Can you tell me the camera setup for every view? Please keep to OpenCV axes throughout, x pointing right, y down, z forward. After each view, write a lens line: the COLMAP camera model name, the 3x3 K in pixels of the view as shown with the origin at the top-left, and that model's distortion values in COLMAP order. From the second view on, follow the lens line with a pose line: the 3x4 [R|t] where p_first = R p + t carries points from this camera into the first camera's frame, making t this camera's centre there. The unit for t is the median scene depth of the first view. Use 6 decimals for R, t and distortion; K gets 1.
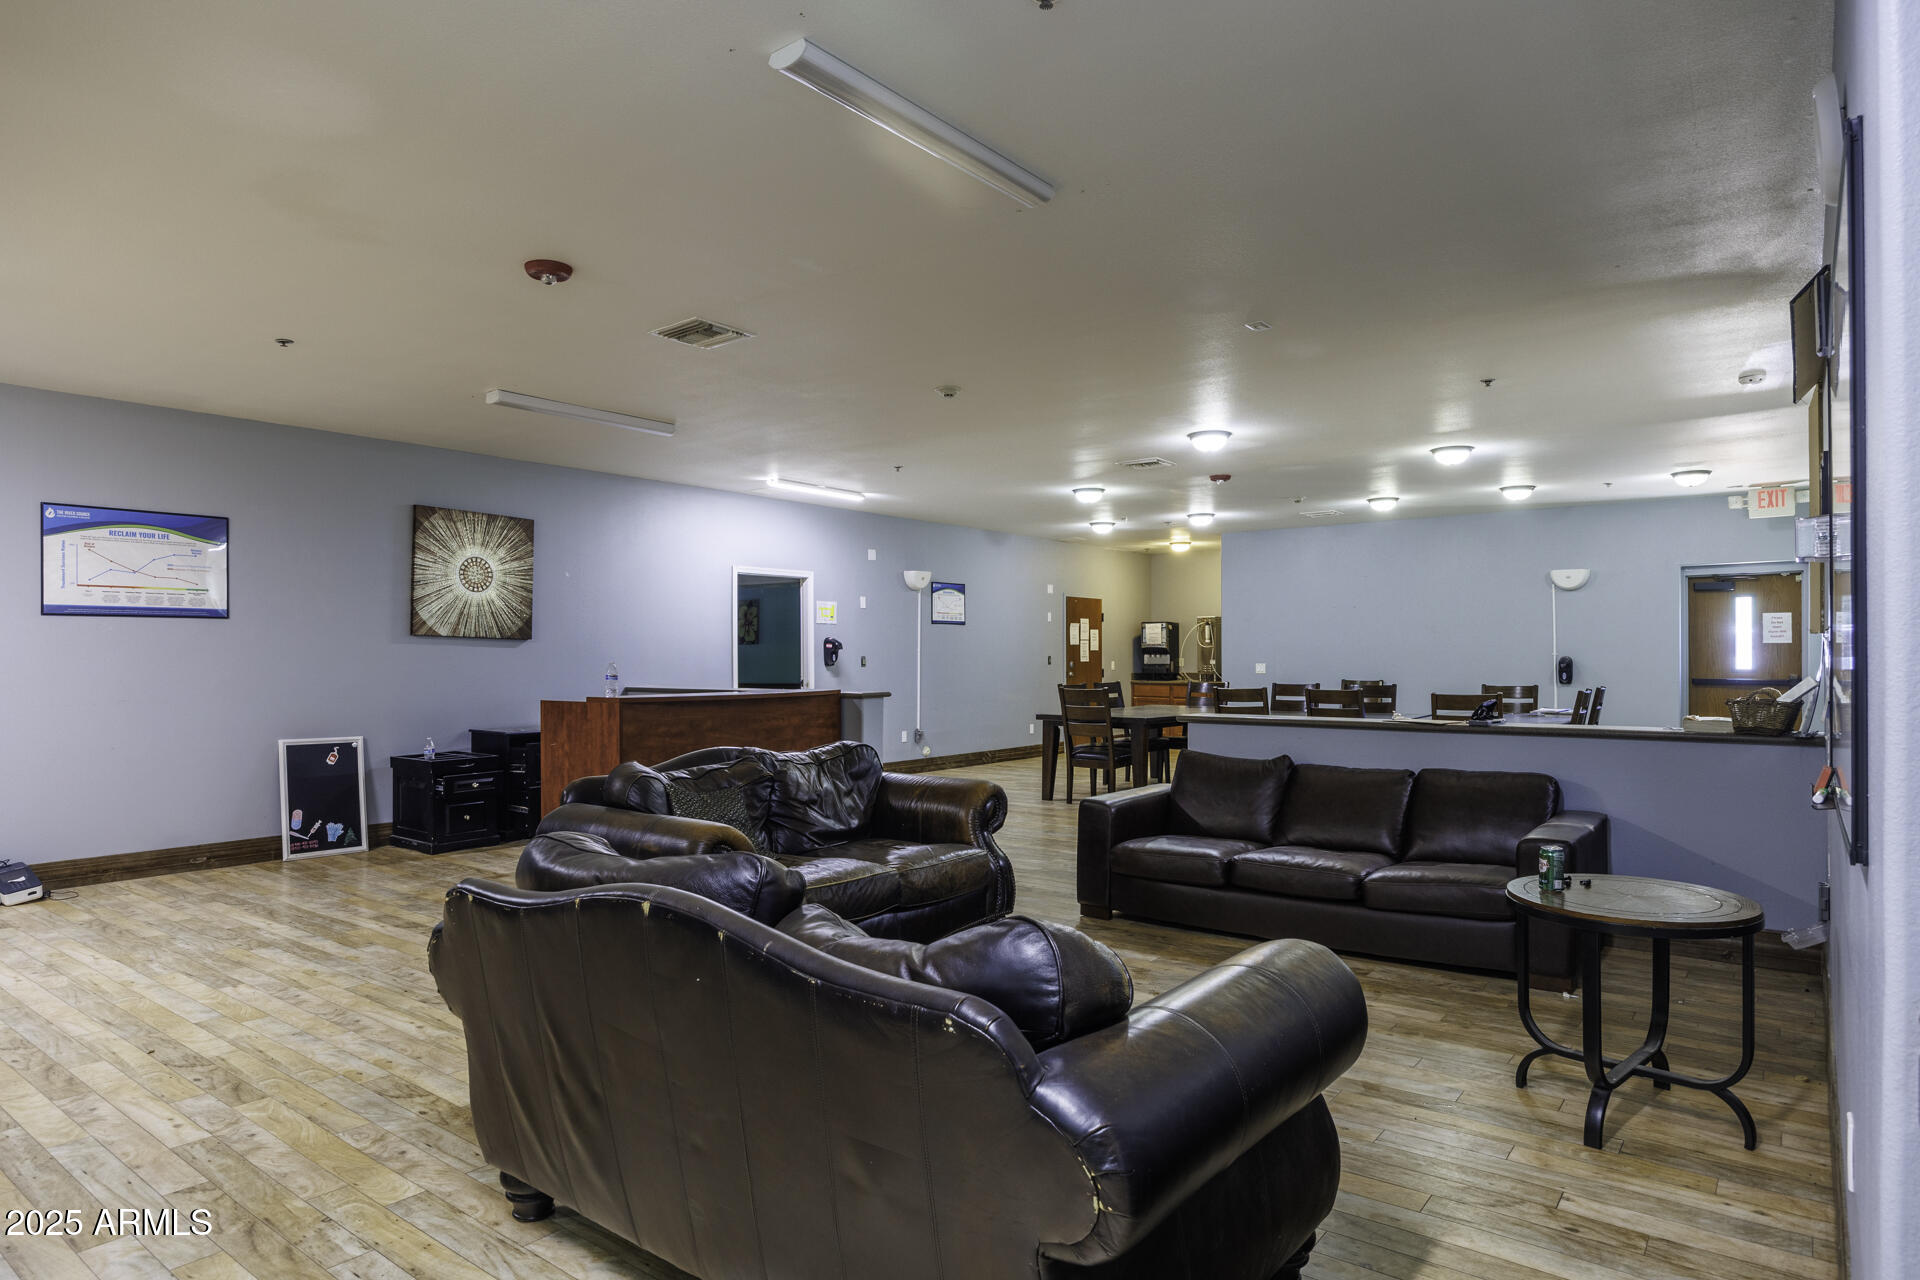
lens RADIAL K [[1111.3, 0, 958.9], [0, 1111.3, 651.6], [0, 0, 1]] dist [-0.008888, 0.005243]
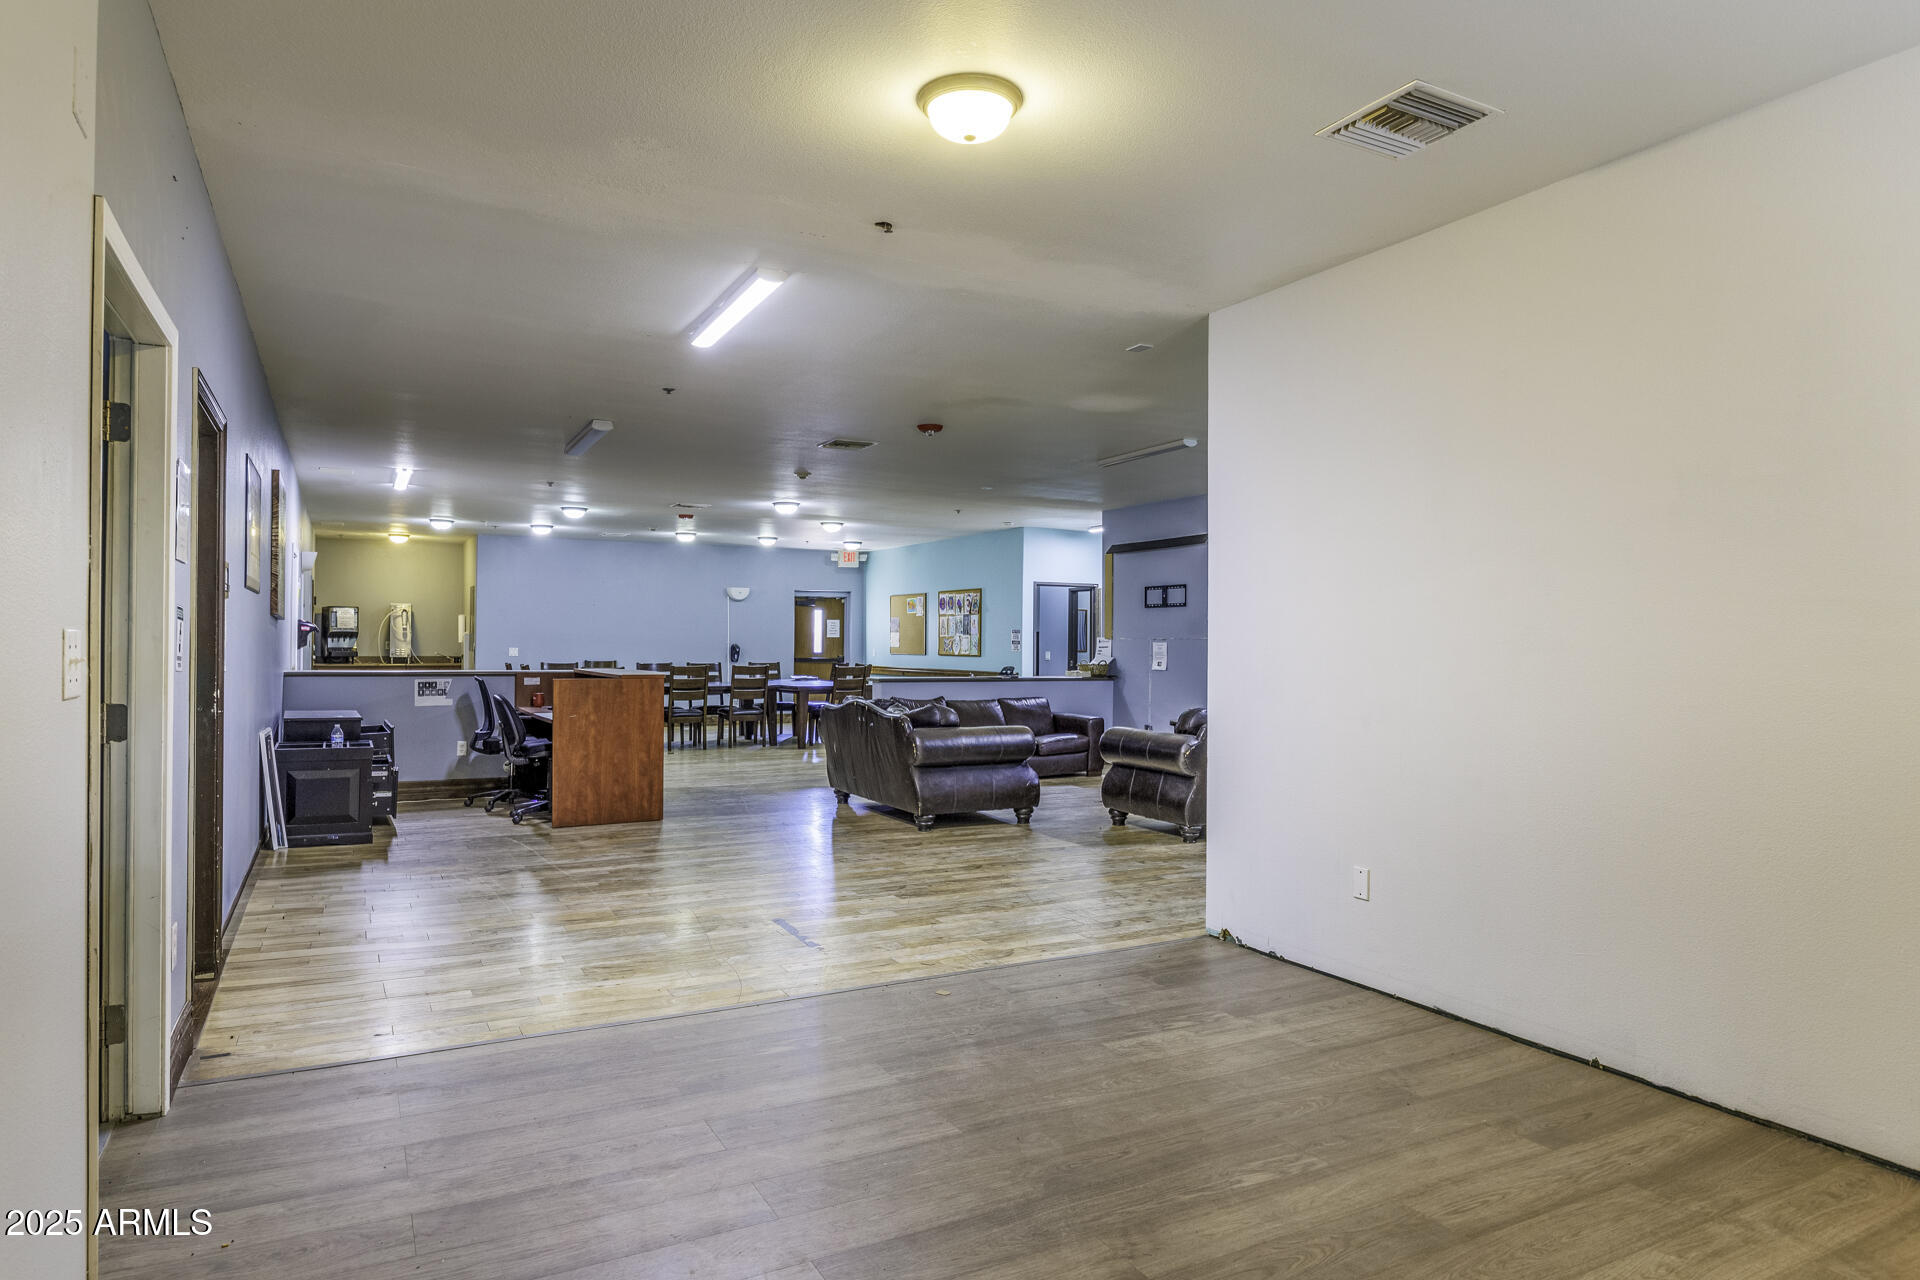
lens RADIAL K [[1111.3, 0, 952.0], [0, 1111.3, 644.6], [0, 0, 1]] dist [-0.008888, 0.005243]
pose [[0.409144, 0.004832, 0.912457, -1.018938], [-0.012181, 0.999926, 0.000167, 0.002235], [-0.912389, -0.011183, 0.409172, 0.128185]]
